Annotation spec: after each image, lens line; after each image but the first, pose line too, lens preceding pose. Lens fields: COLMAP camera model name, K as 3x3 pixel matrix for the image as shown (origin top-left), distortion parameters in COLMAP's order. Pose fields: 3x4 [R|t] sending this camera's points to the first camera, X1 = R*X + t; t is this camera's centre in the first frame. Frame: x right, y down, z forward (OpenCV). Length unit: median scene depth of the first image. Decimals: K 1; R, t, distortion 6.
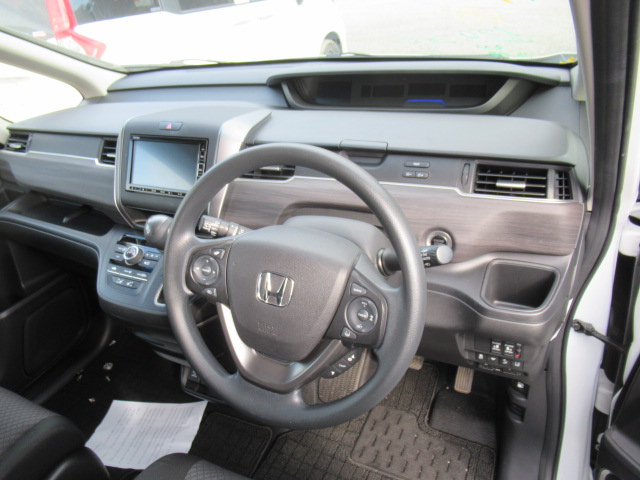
lens RADIAL K [[477.5, 0, 320.3], [0, 477.5, 243.8], [0, 0, 1]] dist [0.004962, -0.003460]
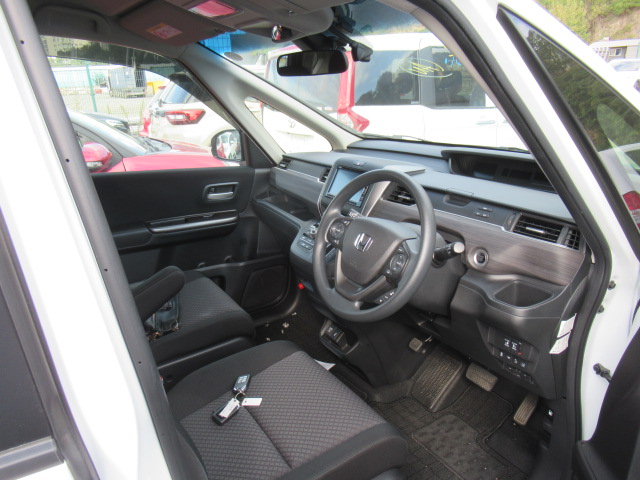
lens RADIAL K [[477.5, 0, 319.9], [0, 477.5, 240.1], [0, 0, 1]] dist [0.004962, -0.003460]
pose [[0.850368, 0.249470, -0.463292, 0.451241], [-0.329996, 0.938642, -0.100270, 0.239924], [0.409851, 0.238151, 0.880515, -0.510073]]
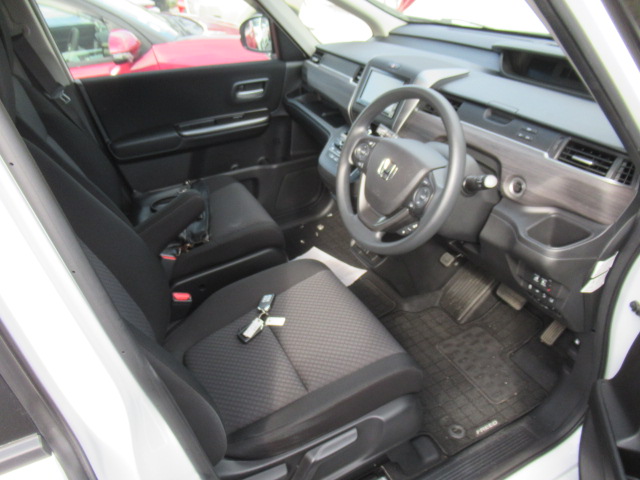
lens RADIAL K [[477.5, 0, 320.7], [0, 477.5, 238.9], [0, 0, 1]] dist [0.004962, -0.003460]
pose [[0.799729, 0.376133, -0.467928, 0.444980], [-0.333984, 0.926405, 0.173862, 0.078371], [0.498887, 0.017238, 0.866496, -0.435529]]
